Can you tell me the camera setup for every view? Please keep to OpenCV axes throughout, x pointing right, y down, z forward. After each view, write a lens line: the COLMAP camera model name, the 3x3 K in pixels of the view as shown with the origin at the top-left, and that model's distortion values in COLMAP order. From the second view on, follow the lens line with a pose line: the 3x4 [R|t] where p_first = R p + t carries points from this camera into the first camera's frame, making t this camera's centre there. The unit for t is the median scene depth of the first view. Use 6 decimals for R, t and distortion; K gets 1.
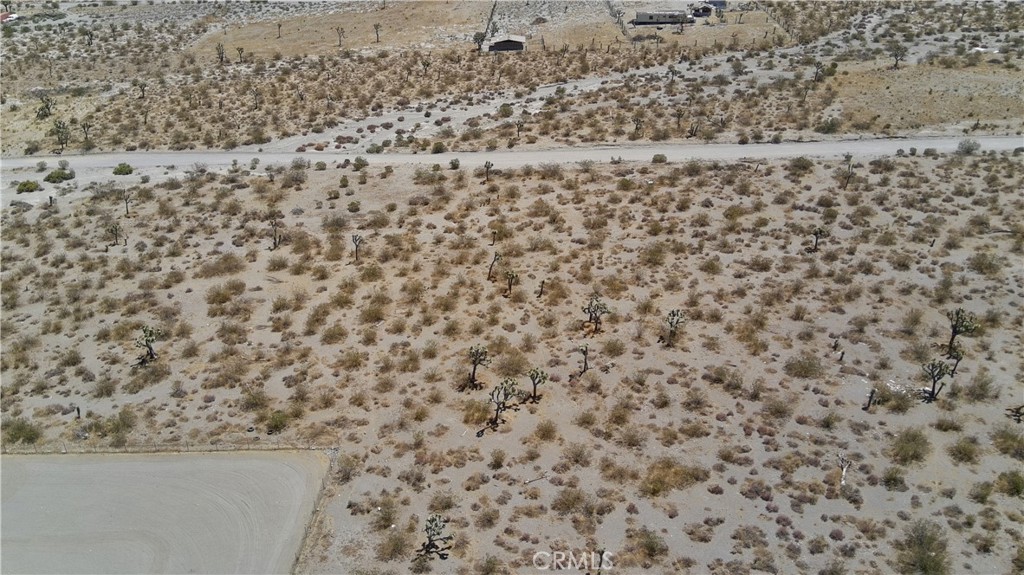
lens RADIAL K [[850.4, 0, 516.6], [0, 850.4, 281.7], [0, 0, 1]] dist [0.128696, -0.216715]
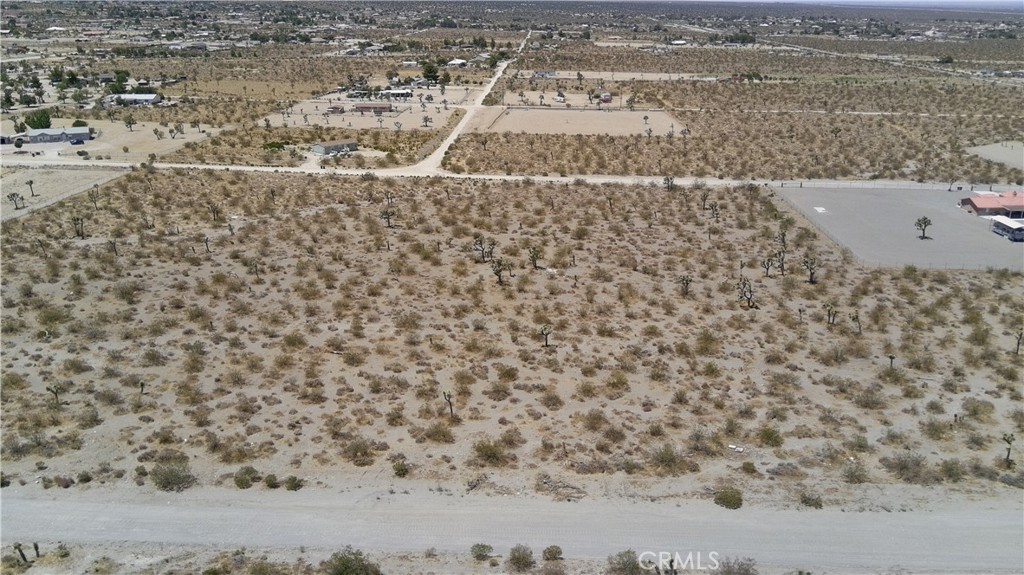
lens RADIAL K [[850.4, 0, 511.0], [0, 850.4, 290.4], [0, 0, 1]] dist [0.128696, -0.216715]
pose [[-0.999971, 0.006055, 0.004589, 0.344819], [0.007496, 0.688041, 0.725633, -0.716498], [0.001237, 0.725647, -0.688067, 1.467791]]
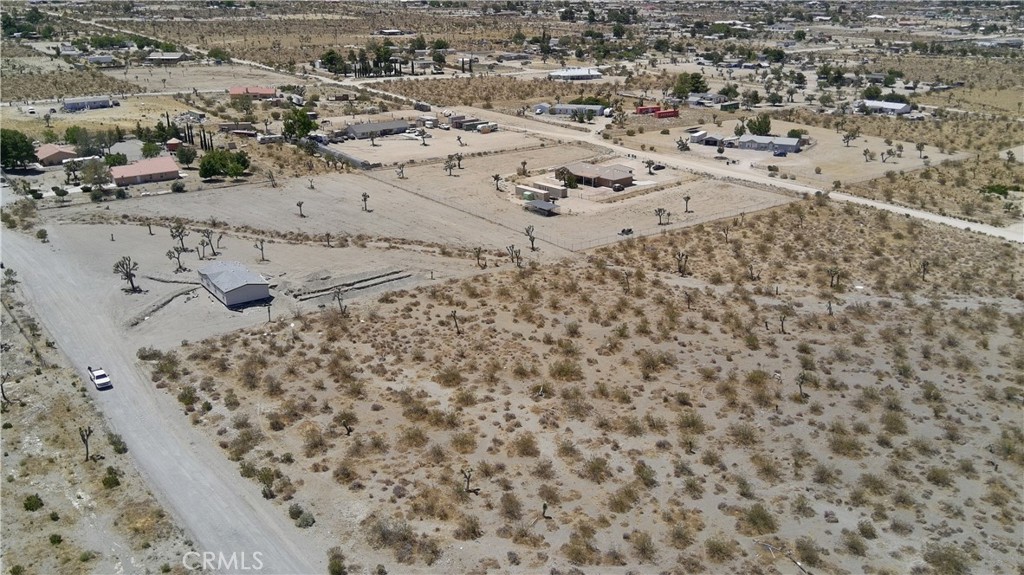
lens RADIAL K [[850.4, 0, 510.8], [0, 850.4, 288.9], [0, 0, 1]] dist [0.128696, -0.216715]
pose [[-0.639202, -0.250993, 0.726927, 0.267588], [0.363815, 0.734085, 0.573374, -0.604119], [-0.677539, 0.630969, -0.377914, 1.162001]]
